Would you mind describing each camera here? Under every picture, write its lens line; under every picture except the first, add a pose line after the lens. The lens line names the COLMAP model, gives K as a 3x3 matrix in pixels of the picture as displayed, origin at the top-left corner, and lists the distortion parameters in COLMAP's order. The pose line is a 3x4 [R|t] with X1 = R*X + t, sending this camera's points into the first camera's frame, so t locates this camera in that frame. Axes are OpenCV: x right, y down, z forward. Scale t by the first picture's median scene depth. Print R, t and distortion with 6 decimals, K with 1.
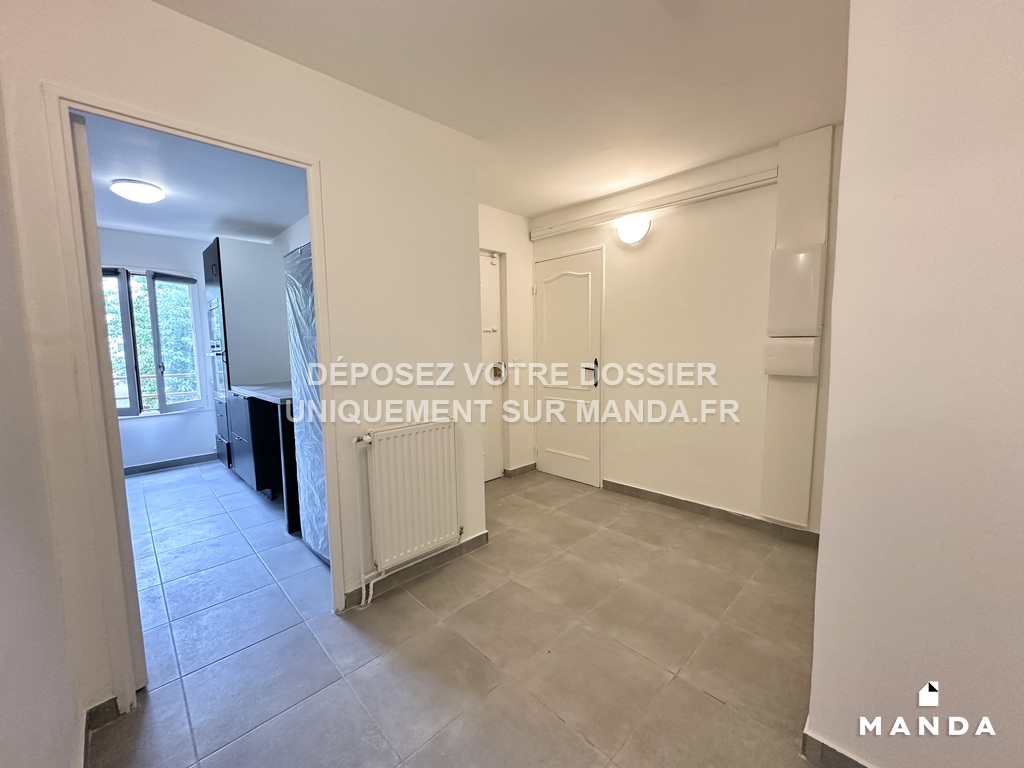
lens RADIAL K [[407.5, 0, 511.2], [0, 407.5, 382.1], [0, 0, 1]] dist [-0.001752, -0.000227]
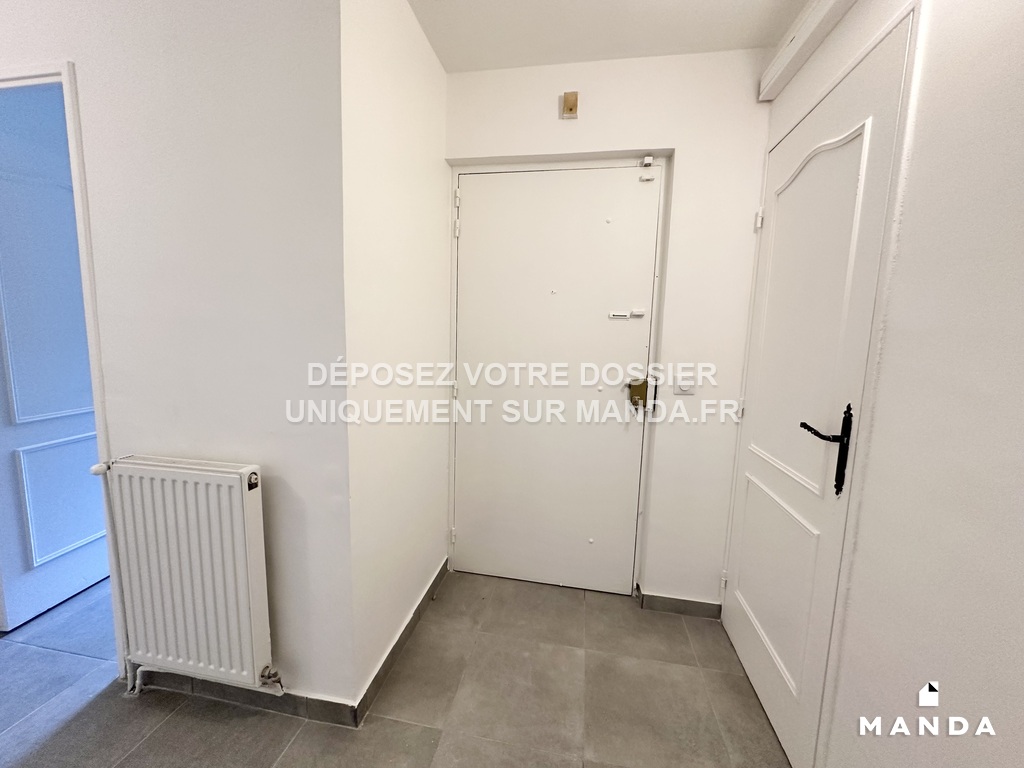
lens RADIAL K [[407.5, 0, 511.2], [0, 407.5, 382.1], [0, 0, 1]] dist [-0.001752, -0.000227]
pose [[0.581489, 0.128944, -0.803271, 0.380963], [-0.111983, 0.990647, 0.077958, -0.089242], [0.805810, 0.044621, 0.590490, 0.778315]]
